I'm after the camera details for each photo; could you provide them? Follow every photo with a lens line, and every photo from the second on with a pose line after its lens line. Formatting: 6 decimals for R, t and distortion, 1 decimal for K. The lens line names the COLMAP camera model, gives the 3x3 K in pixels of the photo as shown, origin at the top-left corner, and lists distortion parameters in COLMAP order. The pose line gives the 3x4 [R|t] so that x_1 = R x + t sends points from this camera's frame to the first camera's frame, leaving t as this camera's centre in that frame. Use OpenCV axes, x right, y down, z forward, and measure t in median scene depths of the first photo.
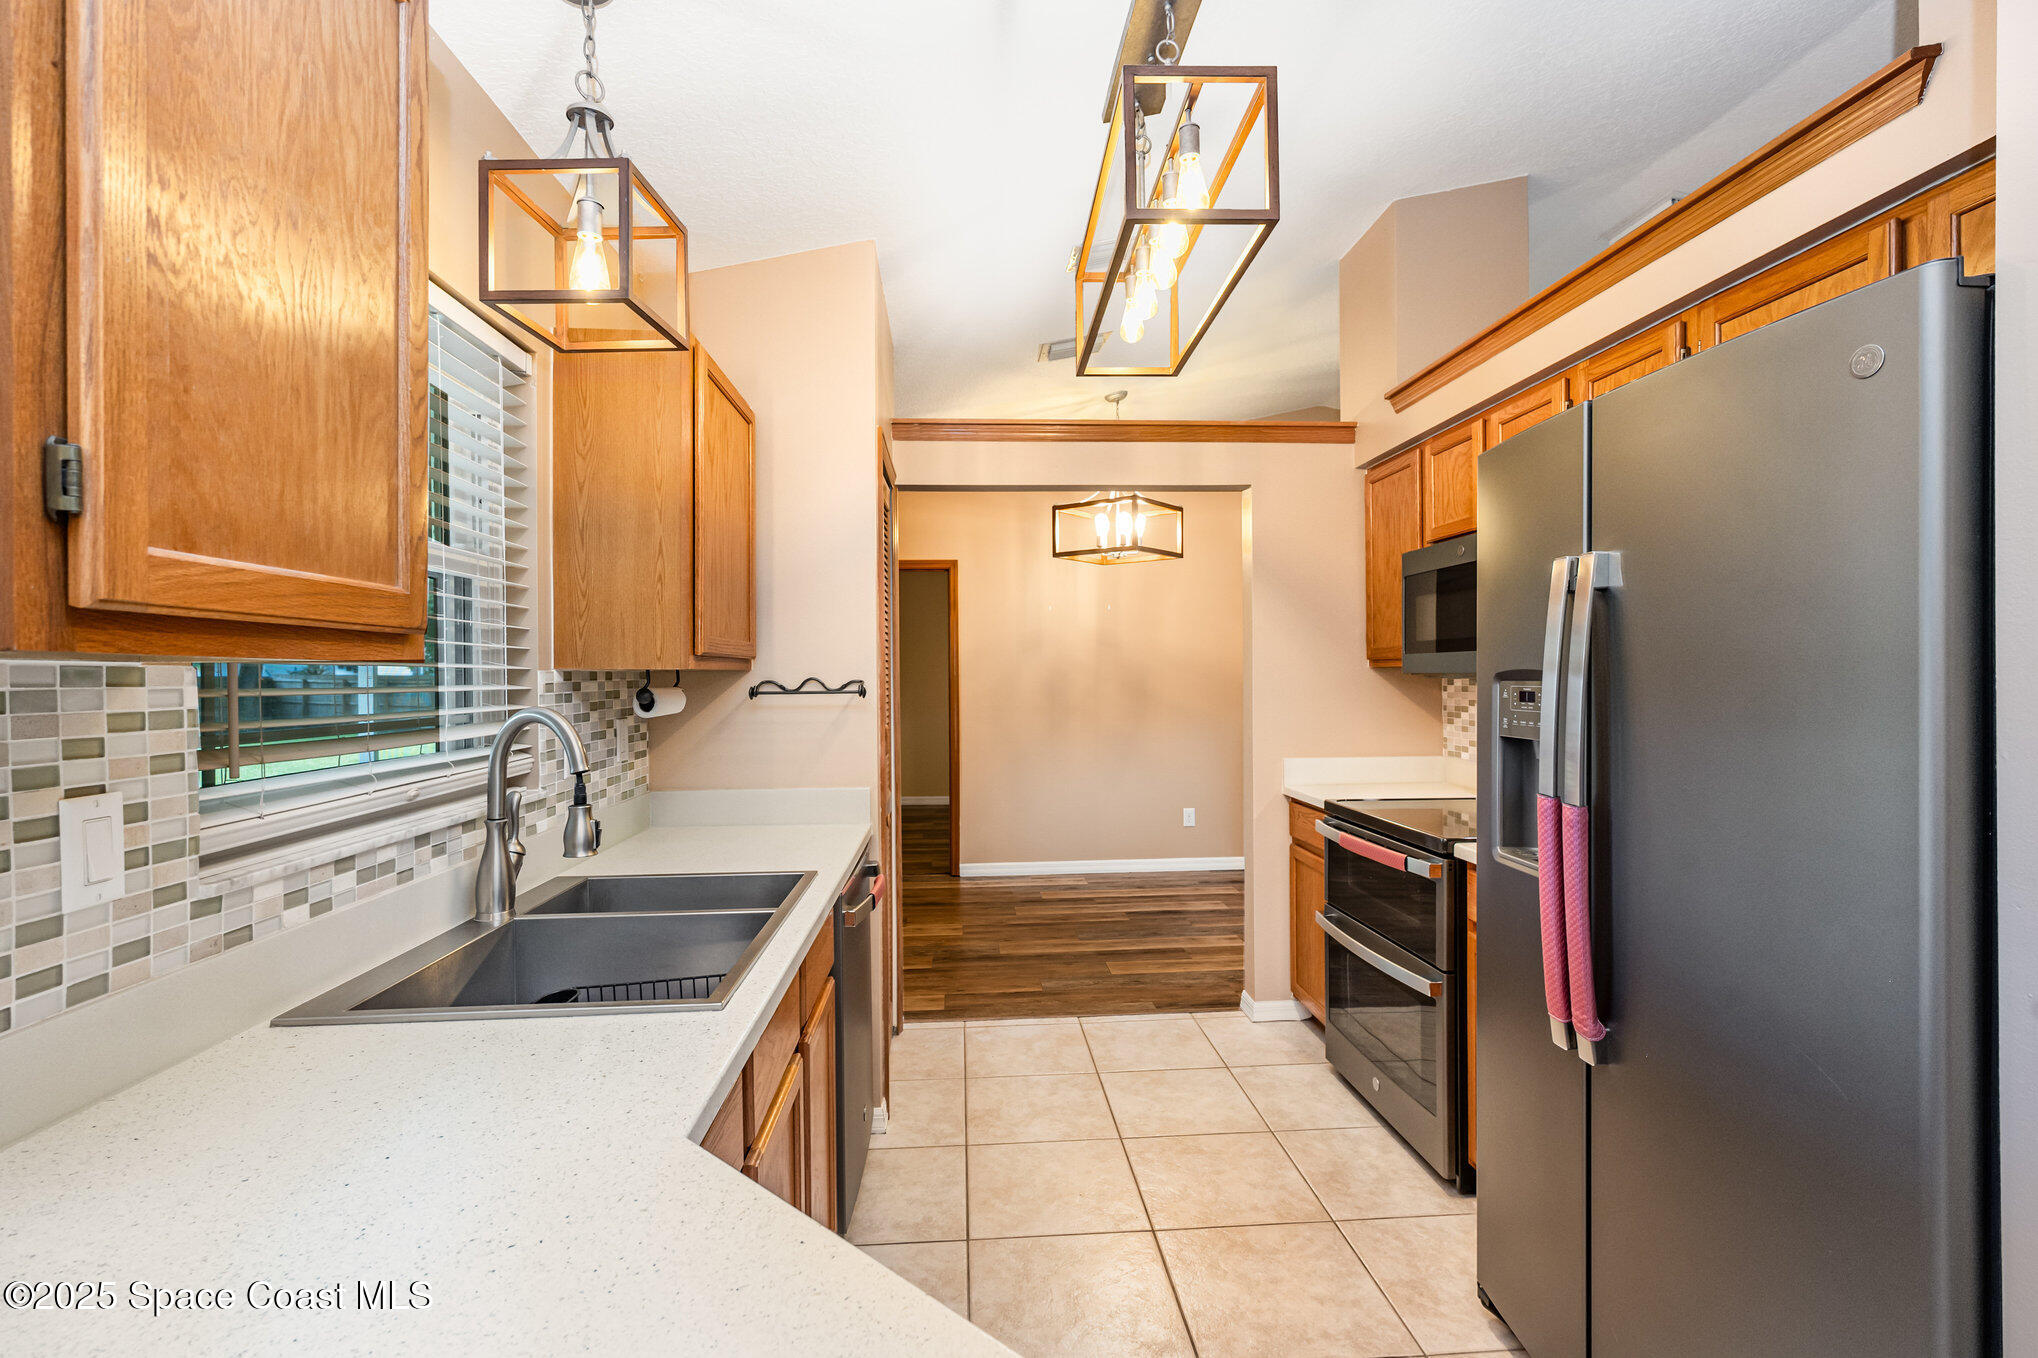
lens RADIAL K [[959.5, 0, 1017.0], [0, 959.5, 678.2], [0, 0, 1]] dist [0.000085, 0.000000]
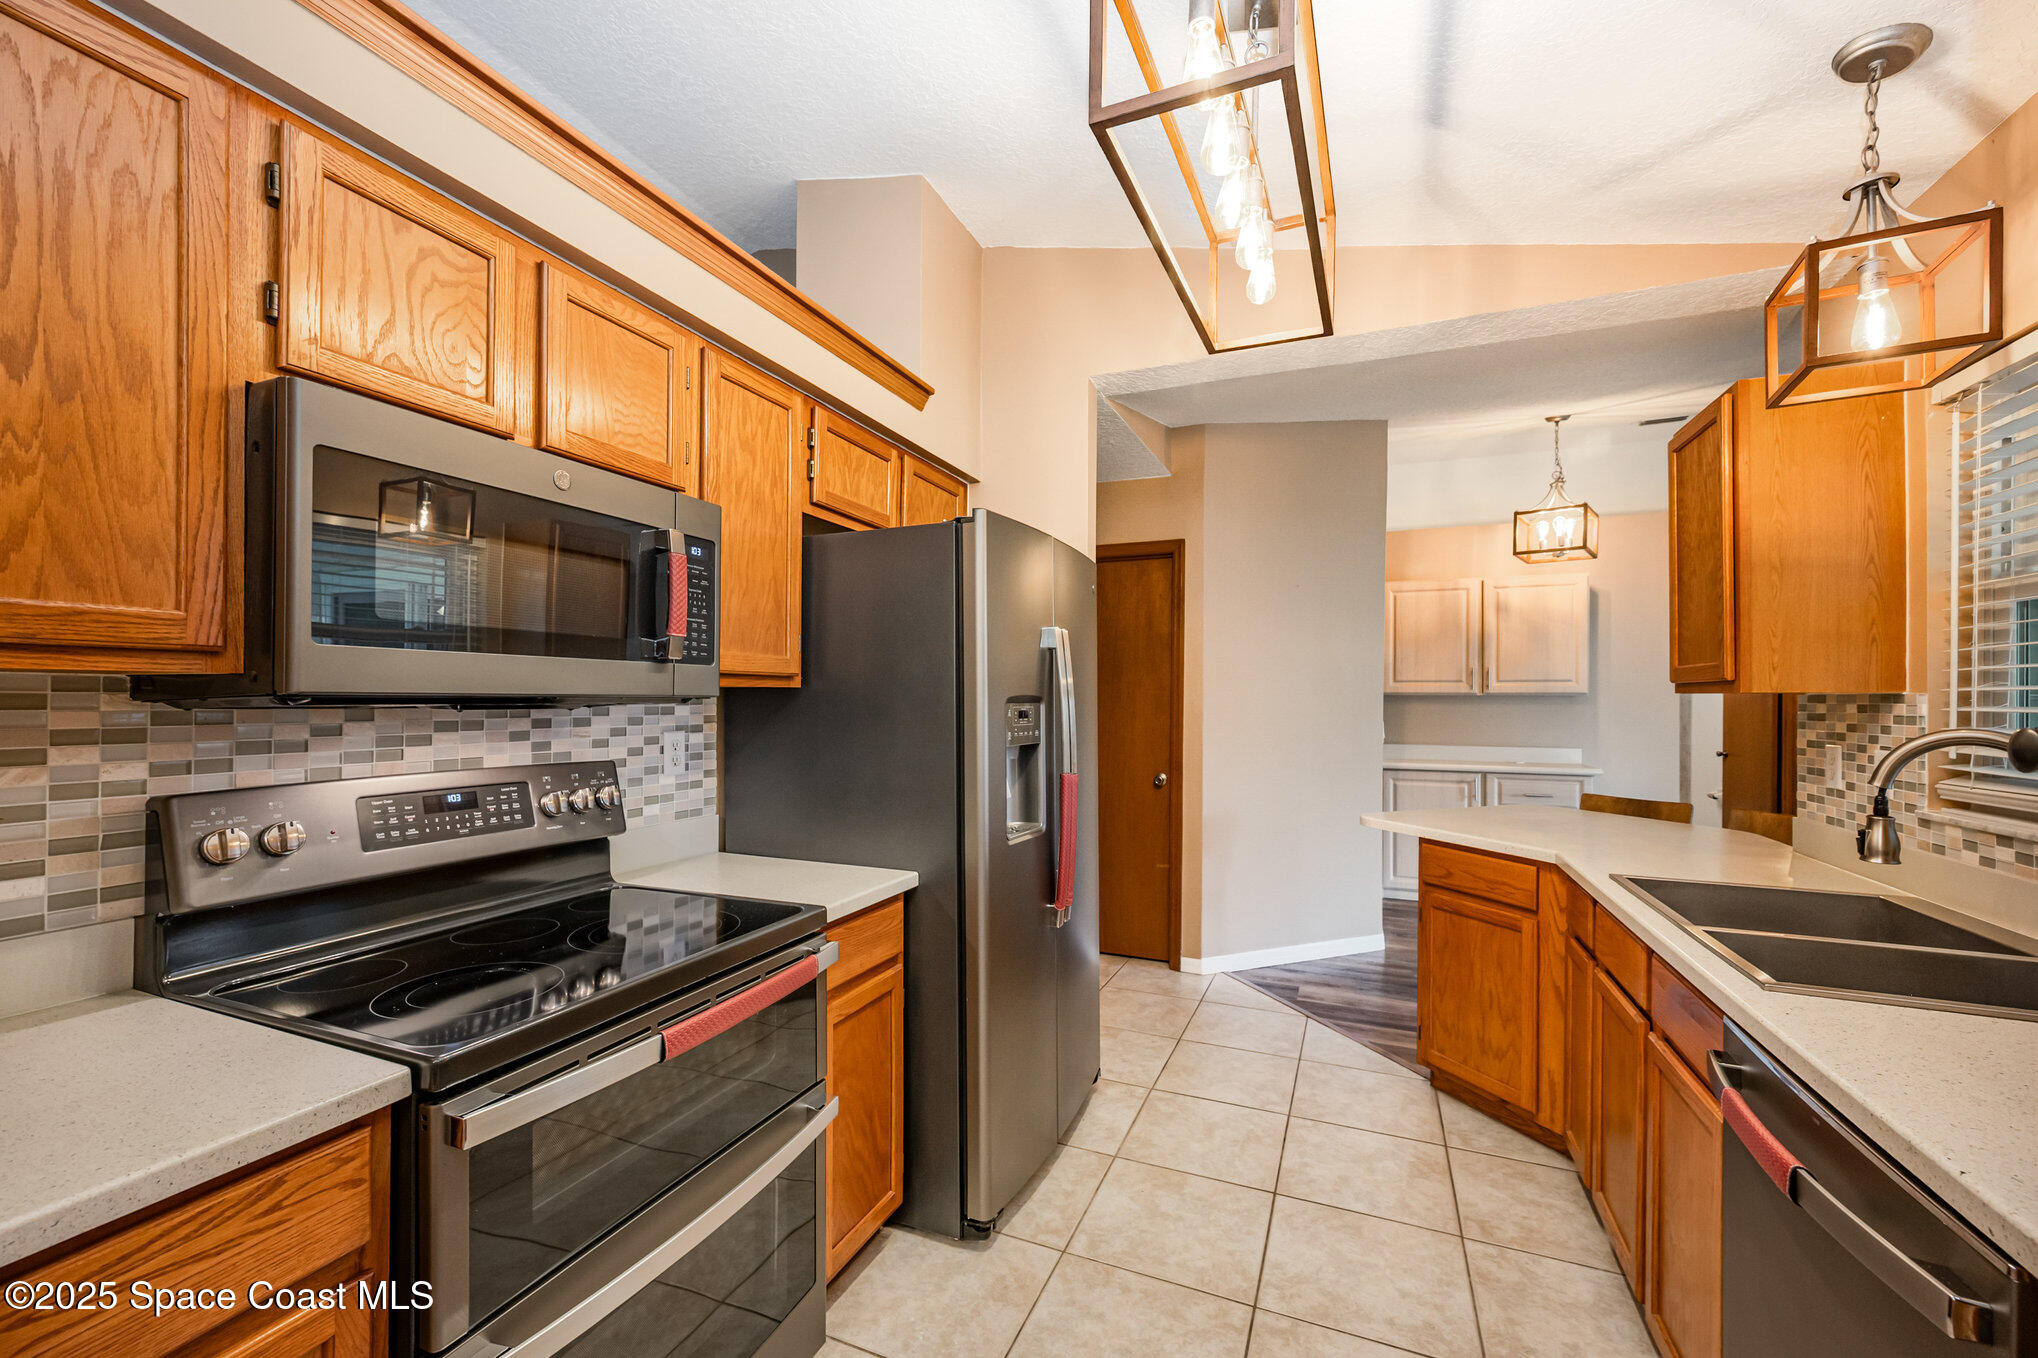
lens RADIAL K [[814.7, 0, 1018.5], [0, 814.7, 691.3], [0, 0, 1]] dist [0.001233, 0.000064]
pose [[-0.895903, -0.000013, 0.444250, -0.028071], [-0.001157, 0.999997, -0.002306, 0.007113], [-0.444249, -0.002580, -0.895900, 1.884052]]
